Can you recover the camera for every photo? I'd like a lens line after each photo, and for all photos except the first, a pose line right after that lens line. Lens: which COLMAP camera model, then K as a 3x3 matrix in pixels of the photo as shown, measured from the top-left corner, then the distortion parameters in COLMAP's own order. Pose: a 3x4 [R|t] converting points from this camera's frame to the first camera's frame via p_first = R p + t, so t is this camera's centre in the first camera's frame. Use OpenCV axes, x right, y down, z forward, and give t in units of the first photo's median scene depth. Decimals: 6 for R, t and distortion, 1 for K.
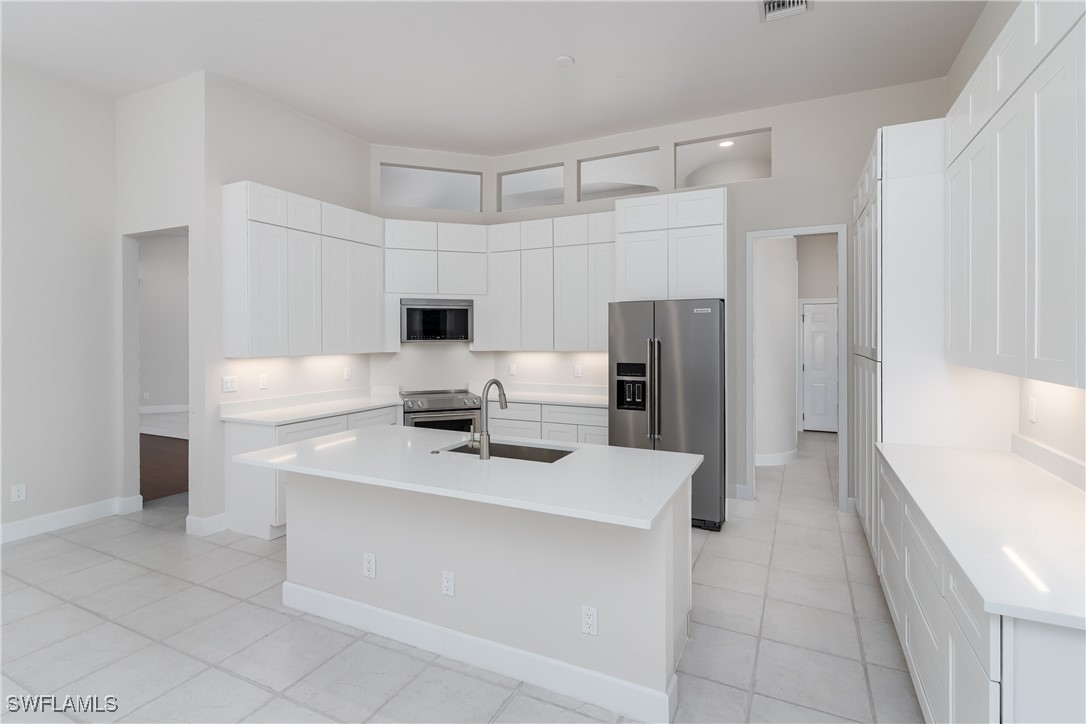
lens RADIAL K [[526.6, 0, 544.9], [0, 526.6, 341.0], [0, 0, 1]] dist [-0.001763, 0.000137]
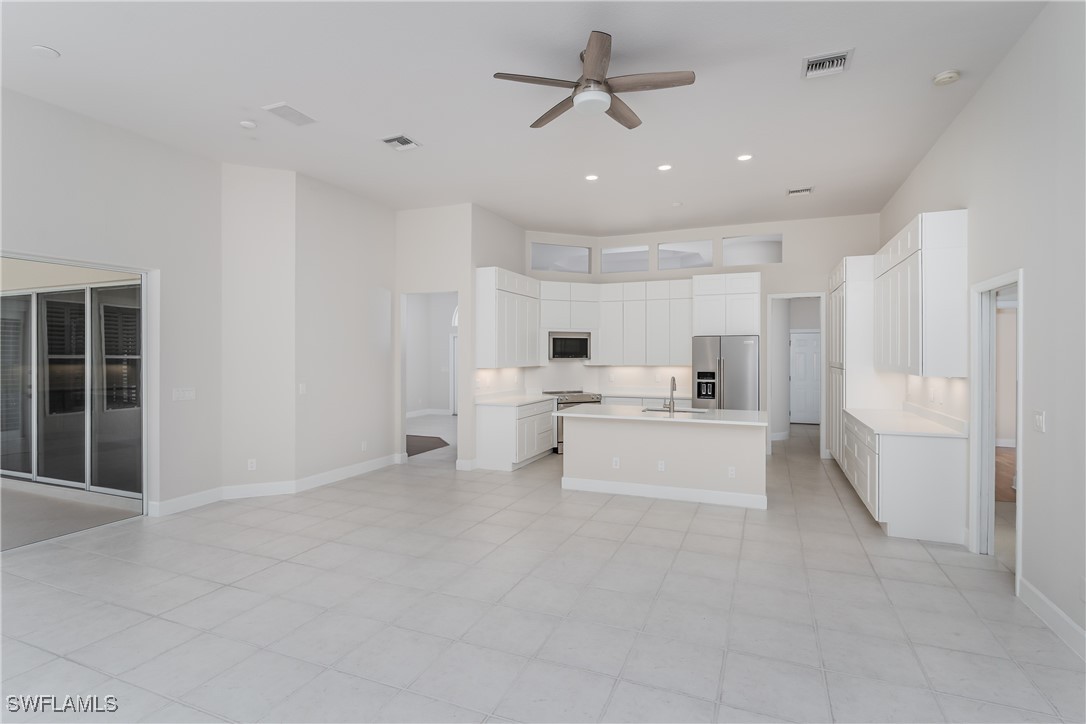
lens RADIAL K [[532.4, 0, 547.4], [0, 532.4, 357.0], [0, 0, 1]] dist [-0.001149, 0.000055]
pose [[0.997967, 0.003269, 0.063651, -0.455387], [-0.003082, 0.999991, -0.003033, -0.000086], [-0.063661, 0.002831, 0.997968, -0.695870]]
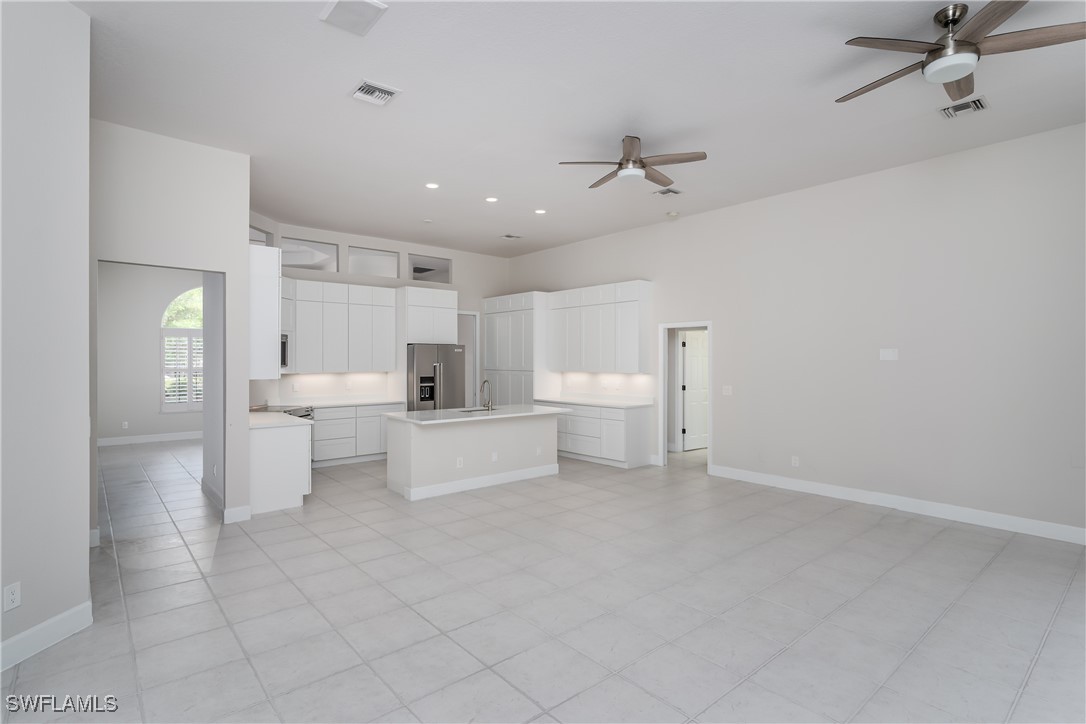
lens RADIAL K [[544.5, 0, 550.6], [0, 544.5, 364.3], [0, 0, 1]] dist [0.026962, -0.000019]
pose [[0.388032, -0.005149, 0.921631, -1.435681], [0.005685, 0.999979, 0.003193, -0.006130], [-0.921628, 0.004000, 0.388053, -0.175529]]
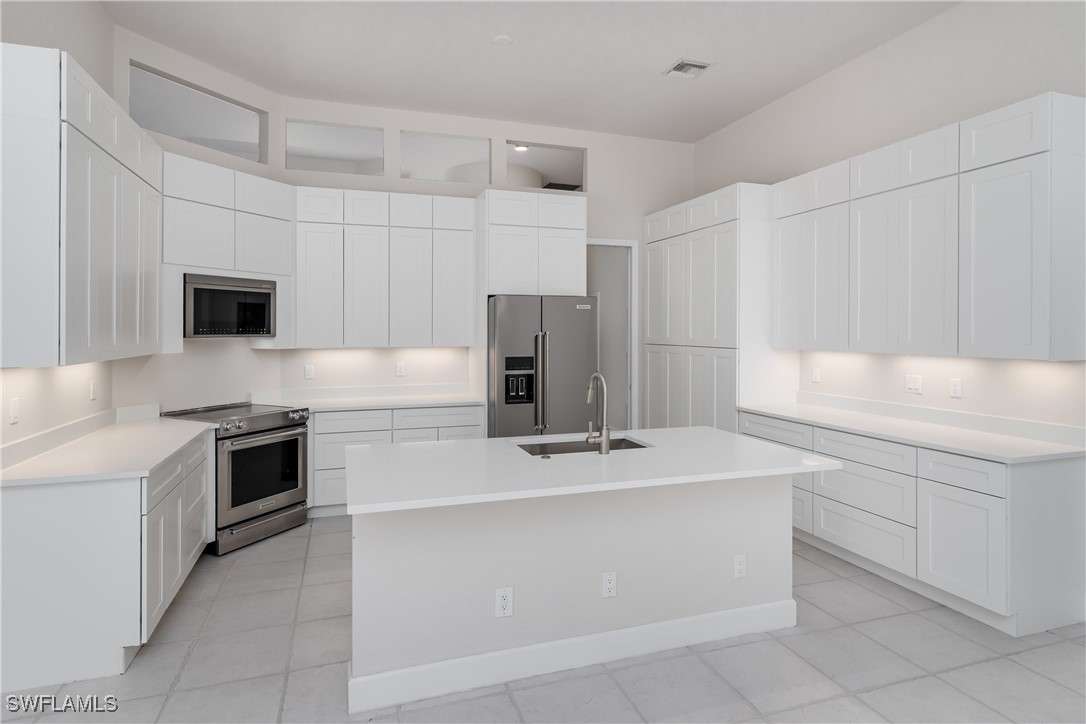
lens RADIAL K [[586.4, 0, 531.6], [0, 586.4, 332.3], [0, 0, 1]] dist [0.003289, 0.001113]
pose [[0.714681, 0.000268, 0.699451, -0.578943], [0.003521, 0.999986, -0.003980, -0.000492], [-0.699442, 0.005307, 0.714670, 0.180355]]
